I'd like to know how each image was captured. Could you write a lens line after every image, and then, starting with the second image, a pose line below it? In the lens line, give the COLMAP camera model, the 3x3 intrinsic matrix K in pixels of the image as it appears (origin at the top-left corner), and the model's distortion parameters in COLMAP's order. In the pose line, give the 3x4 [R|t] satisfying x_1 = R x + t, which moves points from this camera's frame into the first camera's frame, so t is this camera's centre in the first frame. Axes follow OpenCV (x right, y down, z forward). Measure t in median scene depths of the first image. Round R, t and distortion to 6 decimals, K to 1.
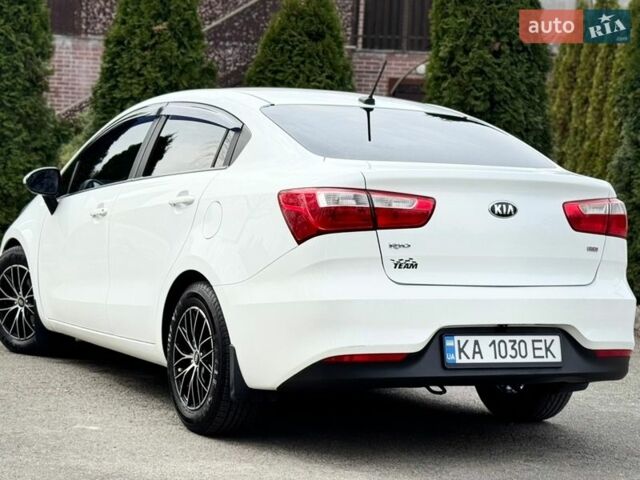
lens RADIAL K [[1310.1, 0, 318.8], [0, 1310.1, 310.8], [0, 0, 1]] dist [0.153858, -0.374065]
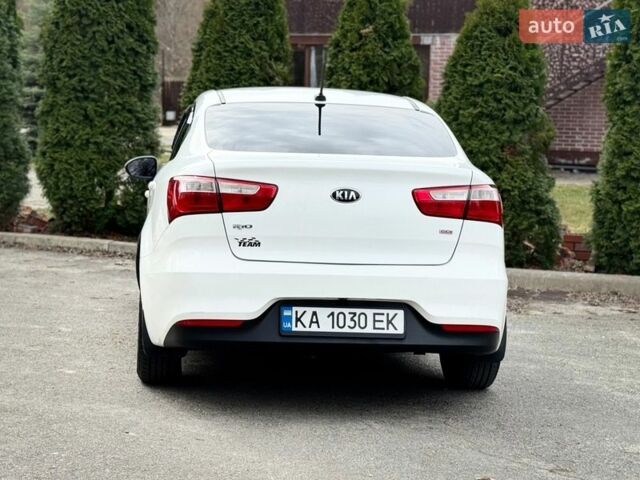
lens RADIAL K [[1176.5, 0, 353.0], [0, 1176.5, 282.3], [0, 0, 1]] dist [0.203394, -0.651727]
pose [[0.938985, 0.030040, -0.342644, 0.486701], [-0.028194, 0.999549, 0.010368, -0.013627], [0.342801, -0.000075, 0.939408, 0.059847]]
